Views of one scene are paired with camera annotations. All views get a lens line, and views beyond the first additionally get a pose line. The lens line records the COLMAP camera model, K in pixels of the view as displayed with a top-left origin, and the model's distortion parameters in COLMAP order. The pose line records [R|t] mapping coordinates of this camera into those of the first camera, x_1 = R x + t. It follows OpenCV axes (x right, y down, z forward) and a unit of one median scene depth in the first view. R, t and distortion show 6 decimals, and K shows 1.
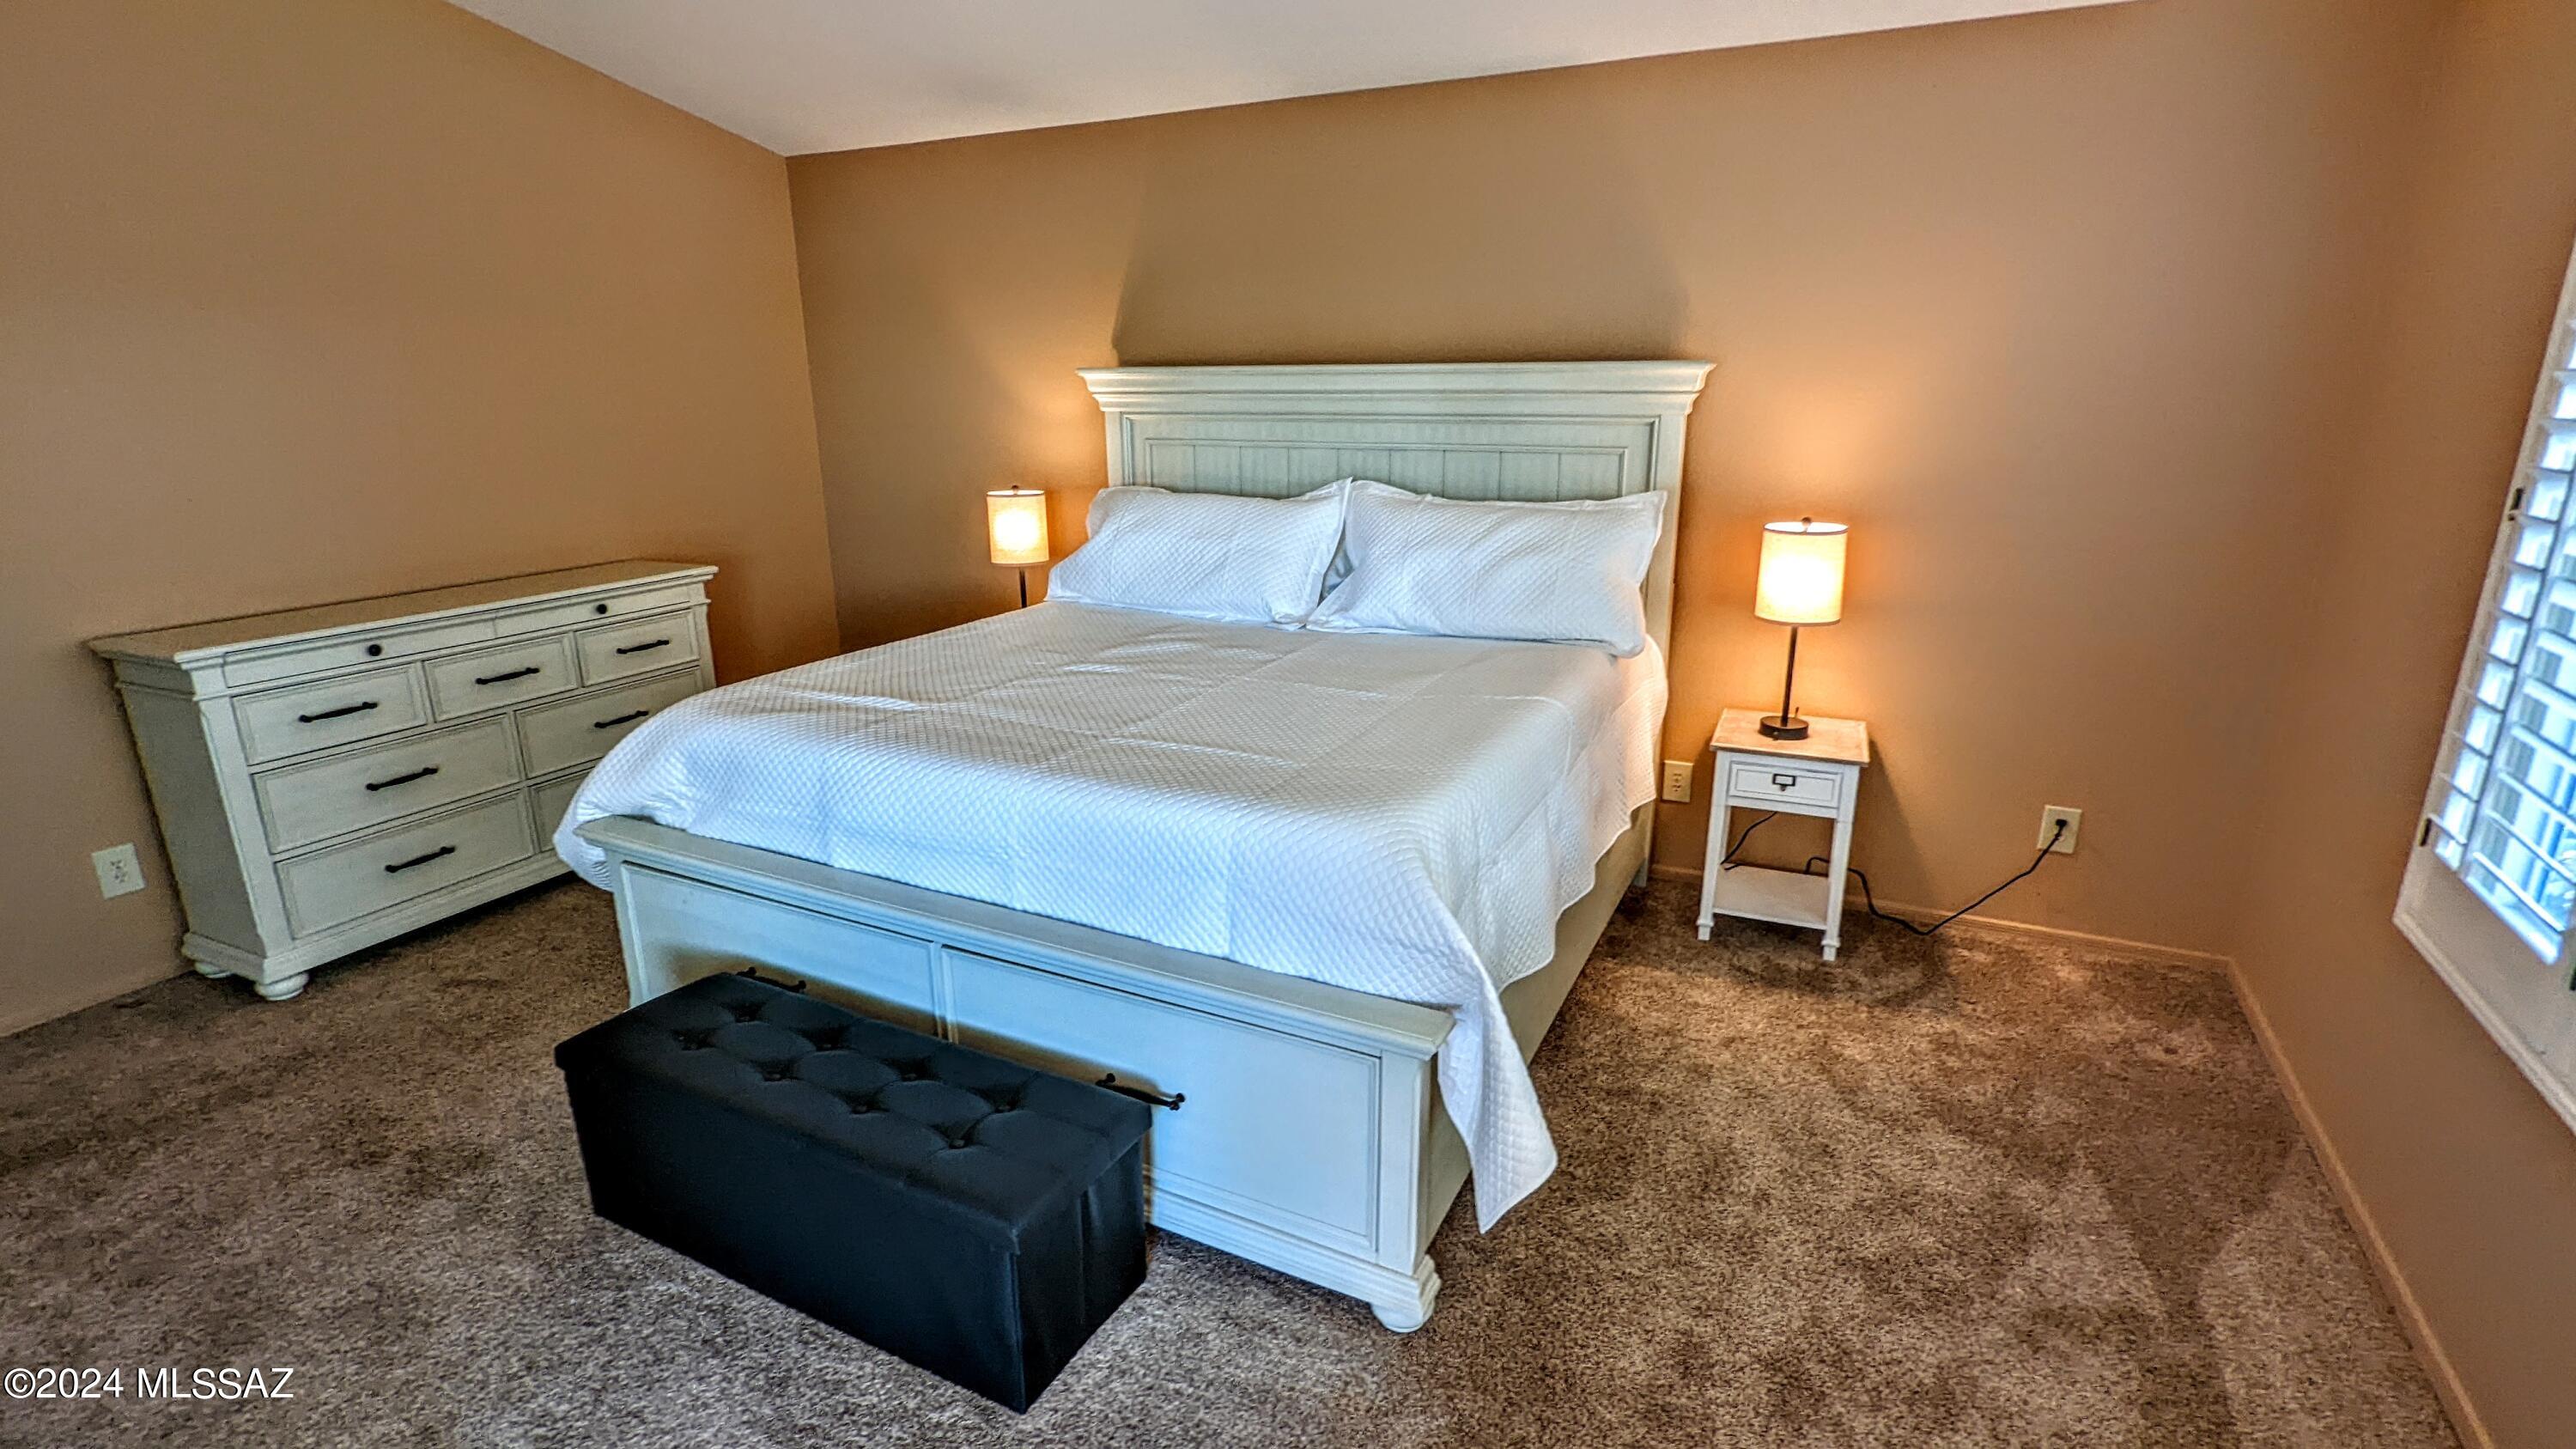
lens RADIAL K [[1226.9, 0, 1274.1], [0, 1226.9, 726.2], [0, 0, 1]] dist [-0.004071, -0.000262]
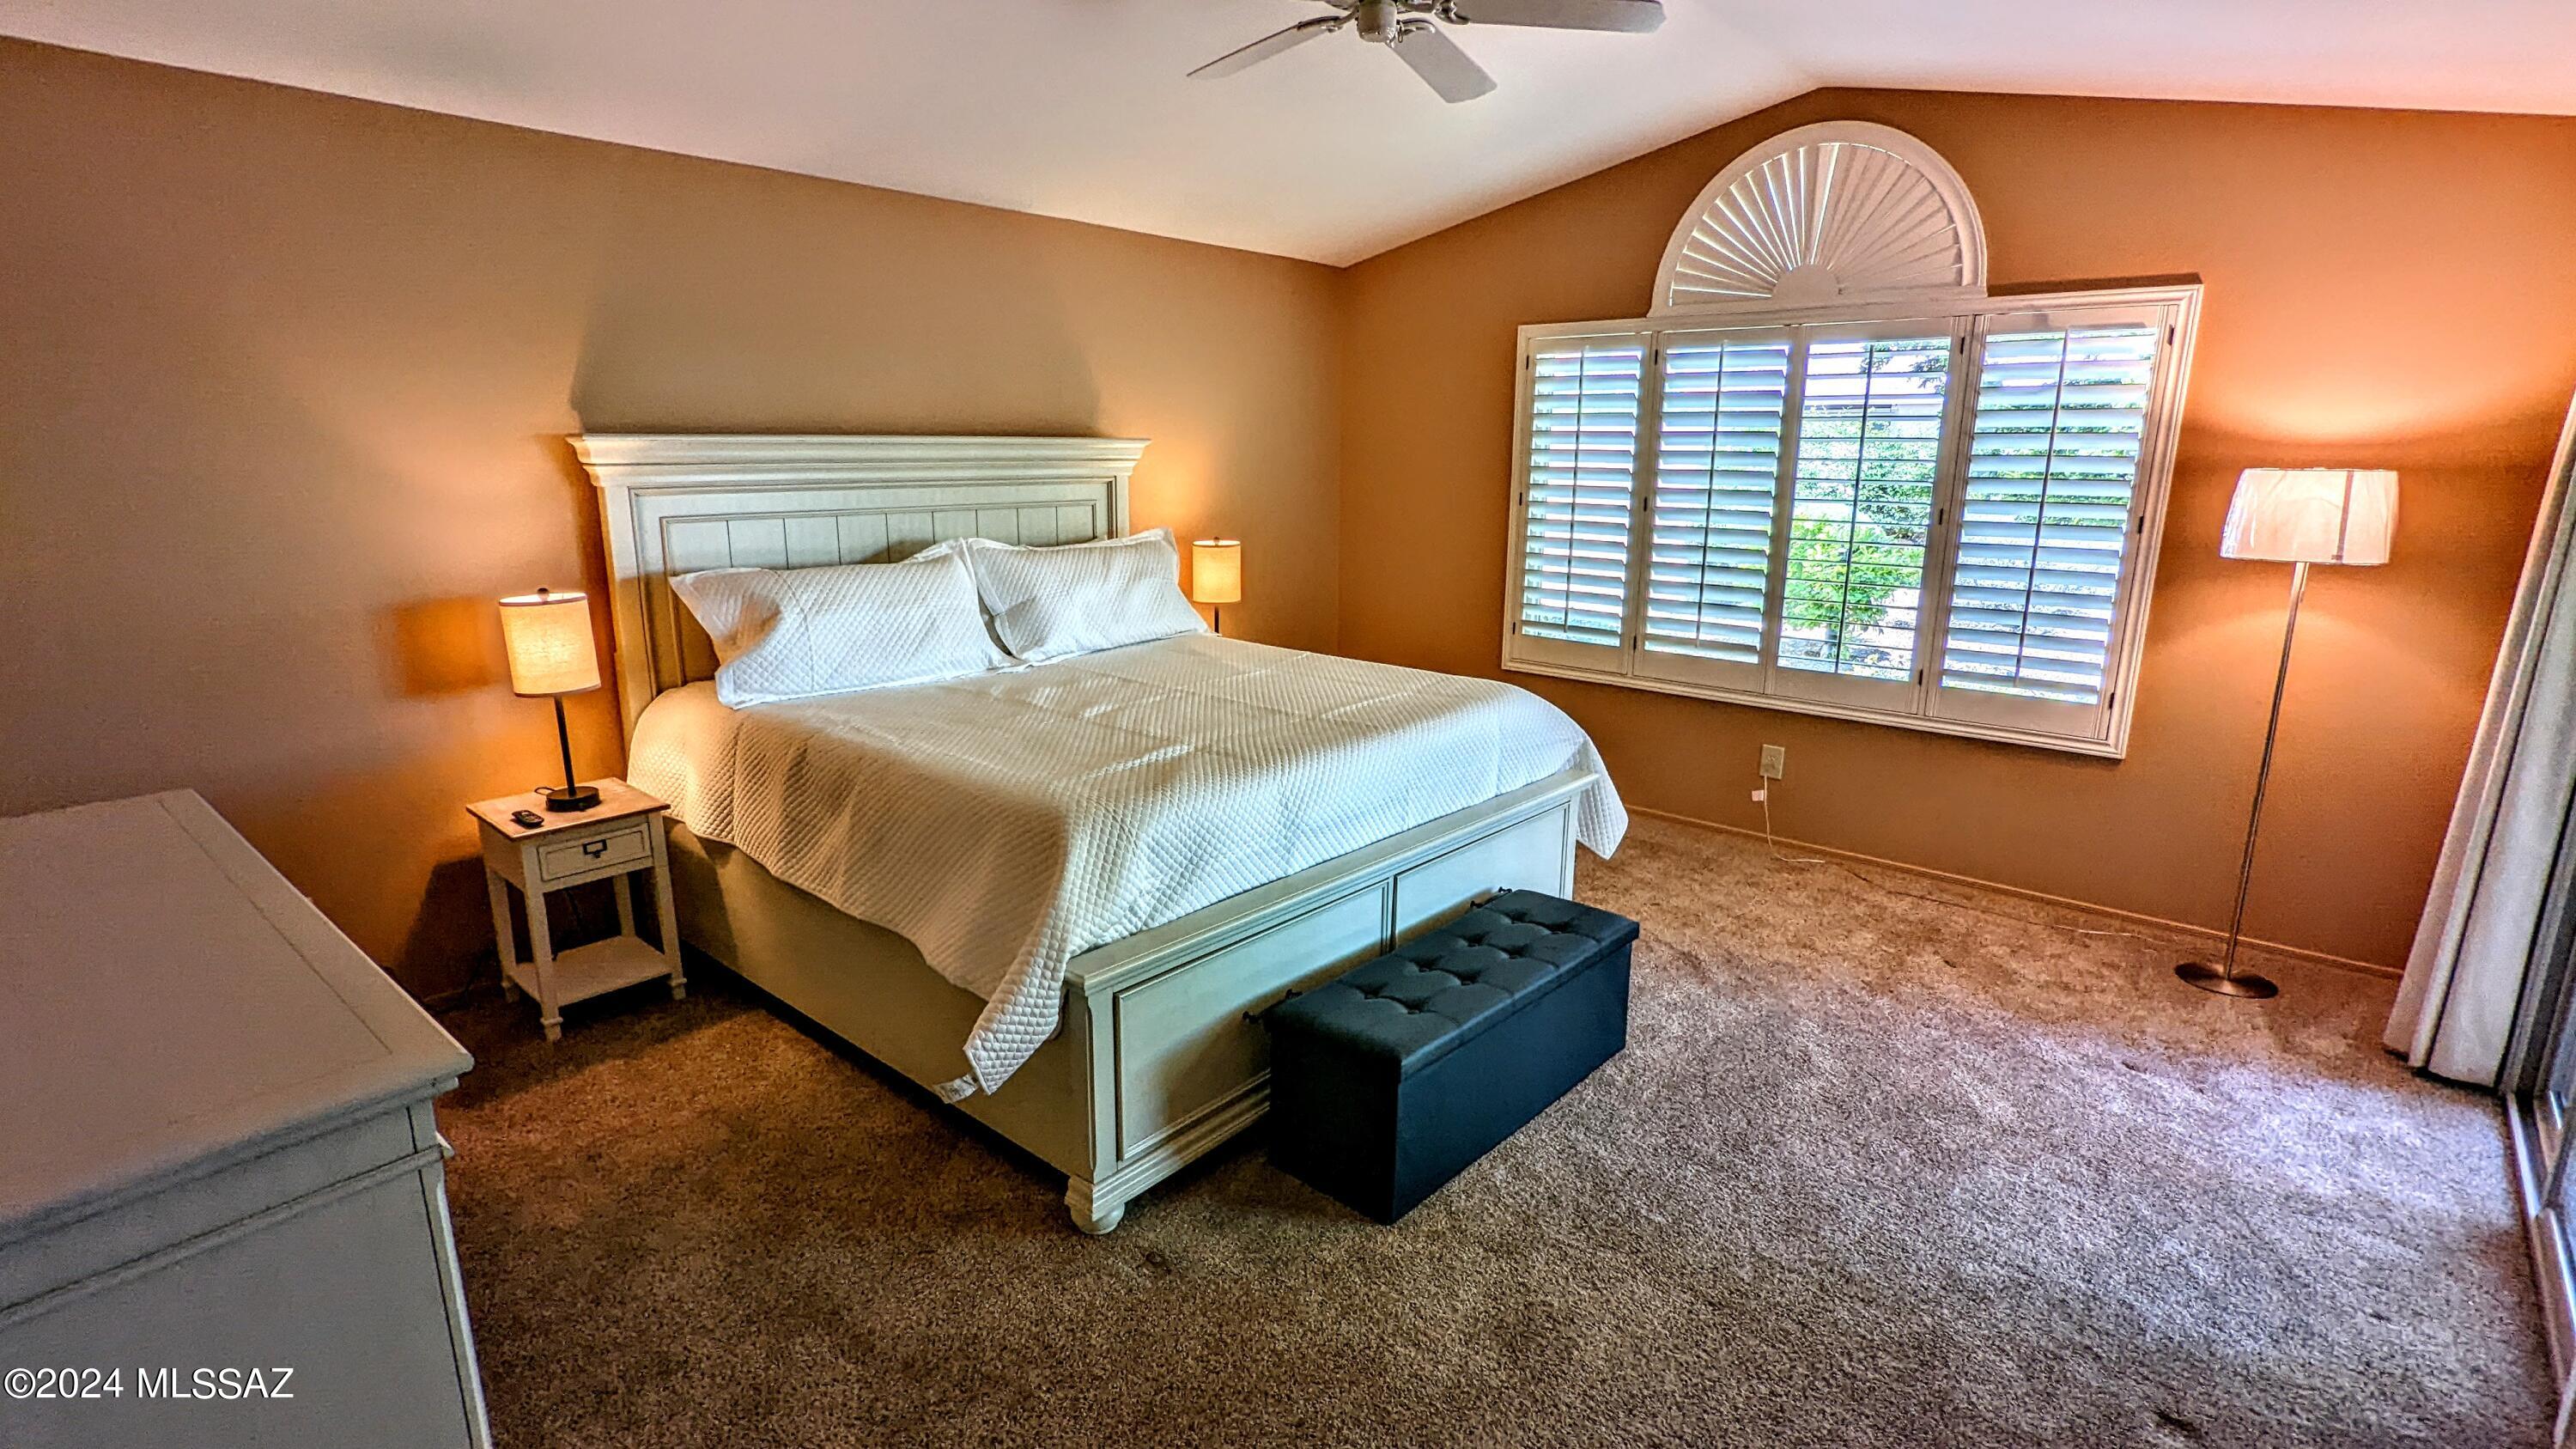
lens RADIAL K [[1226.9, 0, 1273.3], [0, 1226.9, 735.4], [0, 0, 1]] dist [-0.004071, -0.000262]
pose [[0.252066, -0.213944, 0.943764, -0.768782], [0.259320, 0.954520, 0.147122, -0.097786], [-0.932317, 0.207653, 0.296082, 0.356833]]
